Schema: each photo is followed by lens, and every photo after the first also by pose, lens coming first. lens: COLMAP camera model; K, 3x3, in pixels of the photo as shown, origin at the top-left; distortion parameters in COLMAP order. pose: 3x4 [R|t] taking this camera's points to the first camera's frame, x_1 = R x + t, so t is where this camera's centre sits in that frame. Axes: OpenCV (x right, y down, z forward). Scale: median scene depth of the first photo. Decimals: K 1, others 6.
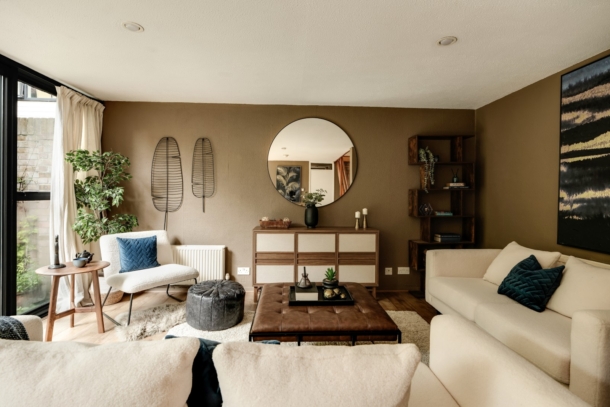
lens RADIAL K [[309.8, 0, 305.8], [0, 309.8, 196.2], [0, 0, 1]] dist [-0.010832, 0.002588]
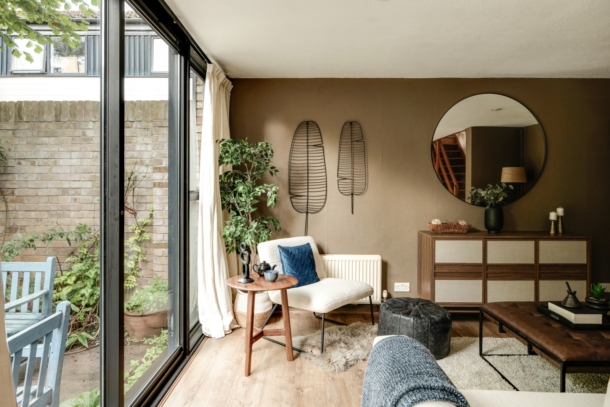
lens RADIAL K [[406.0, 0, 304.6], [0, 406.0, 183.9], [0, 0, 1]] dist [-0.009905, -0.000495]
pose [[0.997852, -0.008533, -0.064947, -0.392942], [0.007645, 0.999874, -0.013914, -0.011810], [0.065058, 0.013387, 0.997792, -0.063859]]
